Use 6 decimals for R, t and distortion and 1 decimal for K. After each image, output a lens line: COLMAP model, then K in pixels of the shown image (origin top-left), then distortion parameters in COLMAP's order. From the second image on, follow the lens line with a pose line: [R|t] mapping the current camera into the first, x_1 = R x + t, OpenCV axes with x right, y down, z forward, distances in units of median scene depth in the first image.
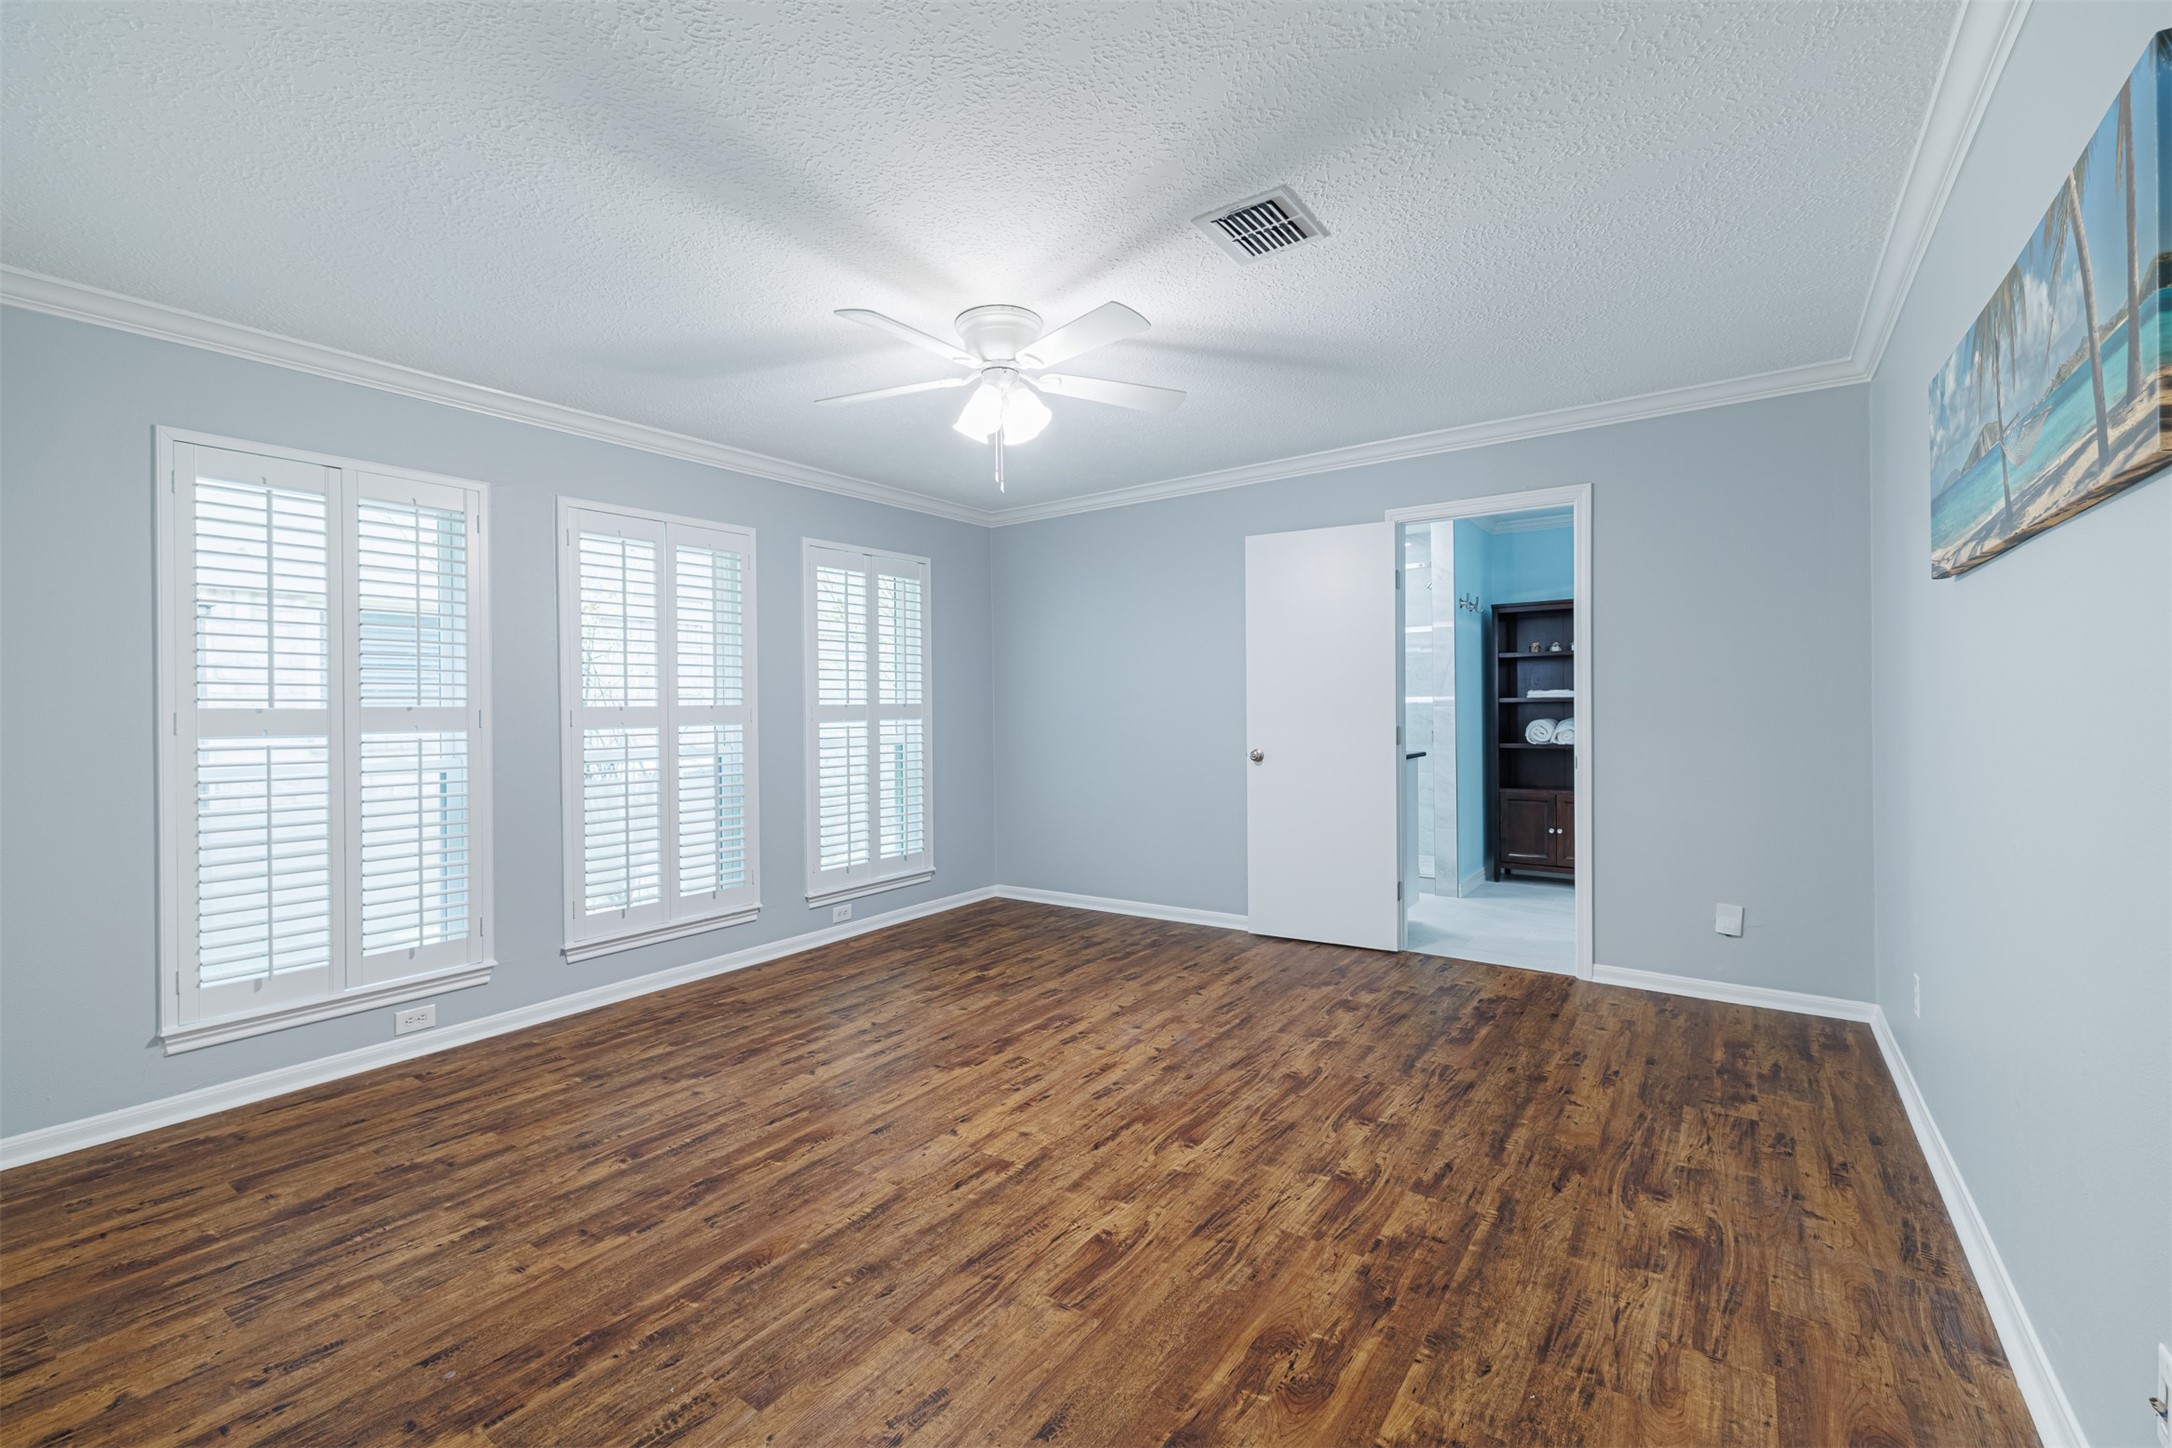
lens RADIAL K [[904.9, 0, 1081.7], [0, 904.9, 708.6], [0, 0, 1]] dist [0.010003, -0.001375]
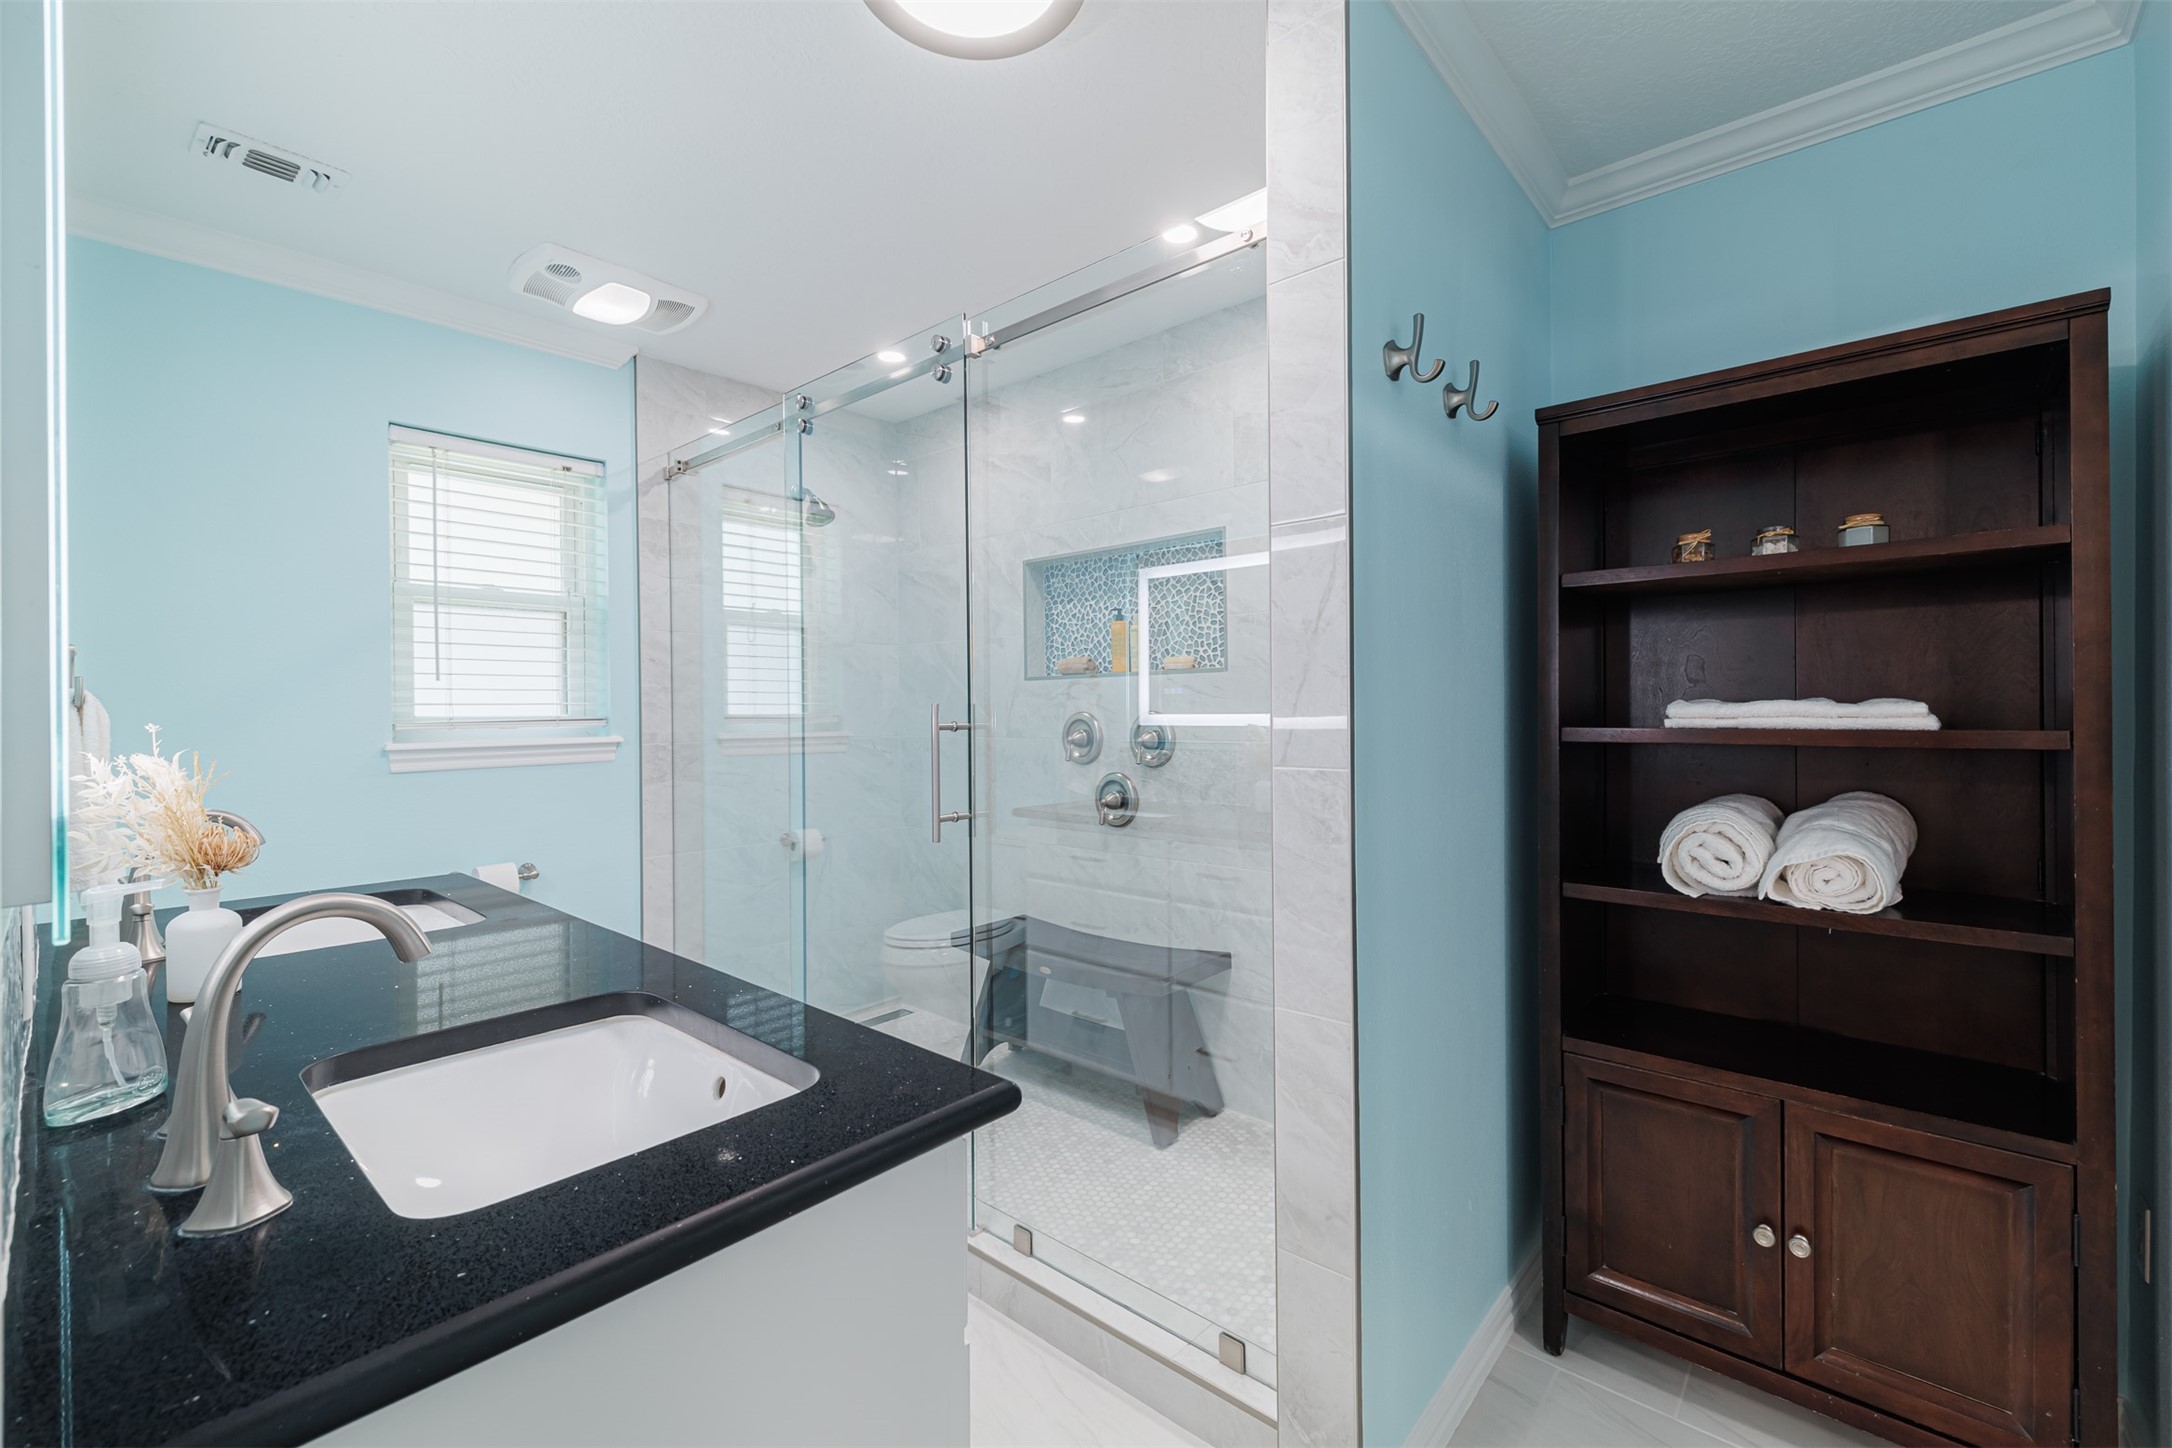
lens RADIAL K [[904.9, 0, 1080.5], [0, 904.9, 725.4], [0, 0, 1]] dist [0.010003, -0.001375]
pose [[0.994068, 0.002405, -0.108731, 0.338800], [-0.001665, 0.999975, 0.006890, -0.014519], [0.108745, -0.006668, 0.994047, 0.695592]]
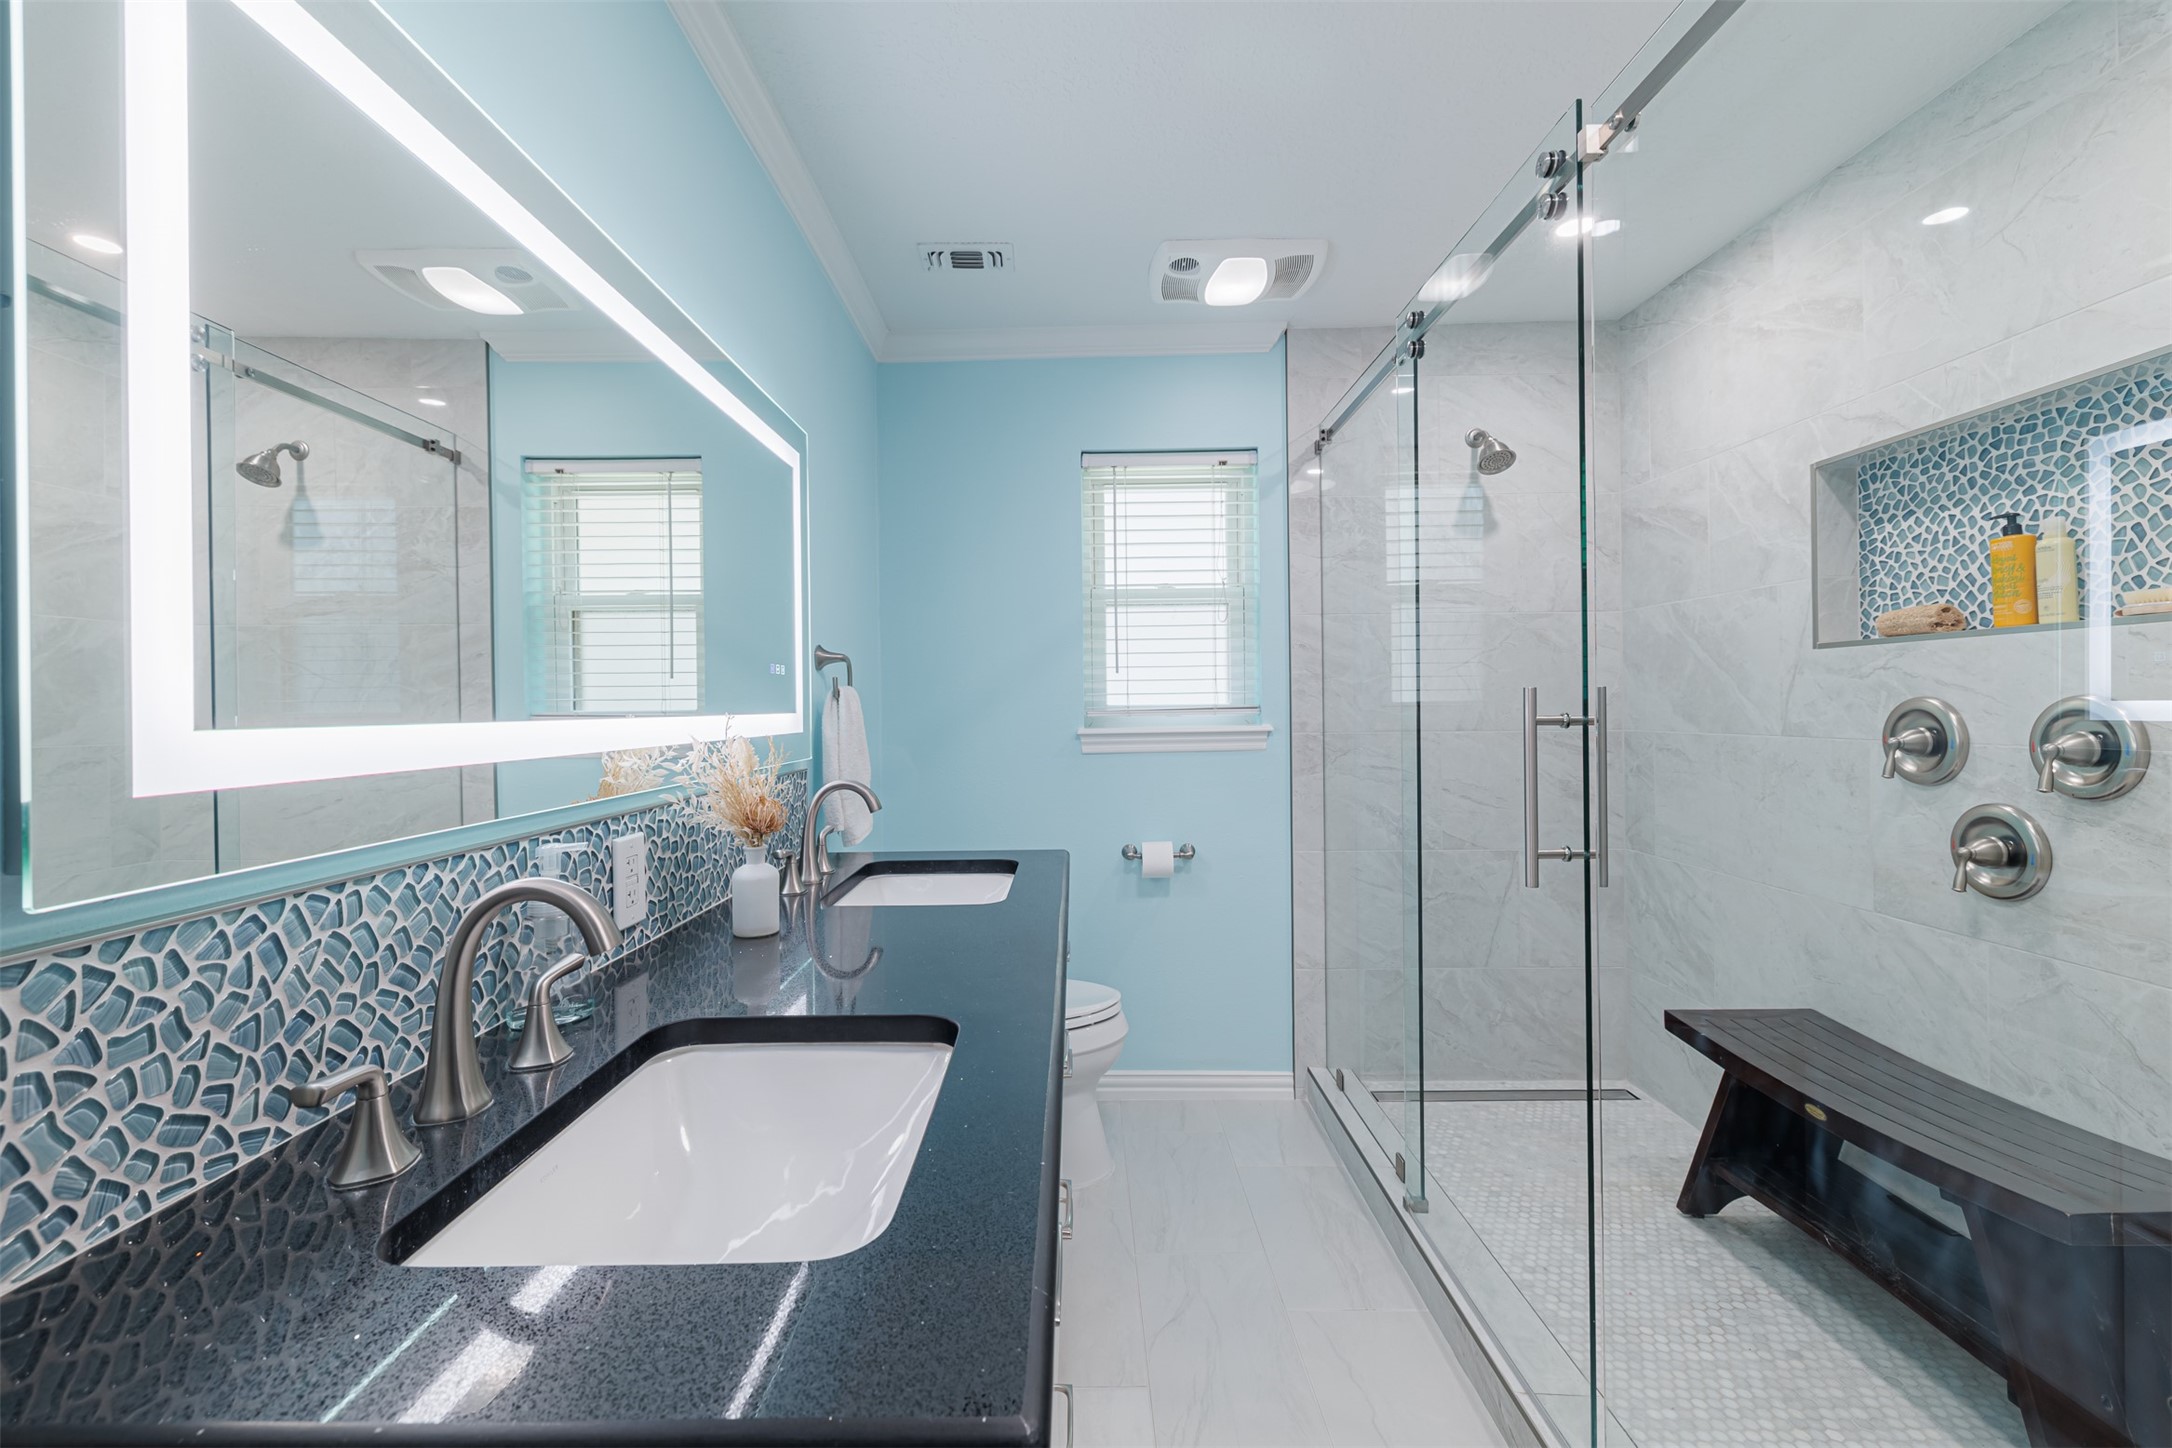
lens RADIAL K [[904.9, 0, 1091.3], [0, 904.9, 713.5], [0, 0, 1]] dist [0.010003, -0.001375]
pose [[0.574193, 0.009149, -0.818669, 0.352847], [-0.002138, 0.999951, 0.009676, -0.014804], [0.818717, -0.003805, 0.574184, 0.735106]]
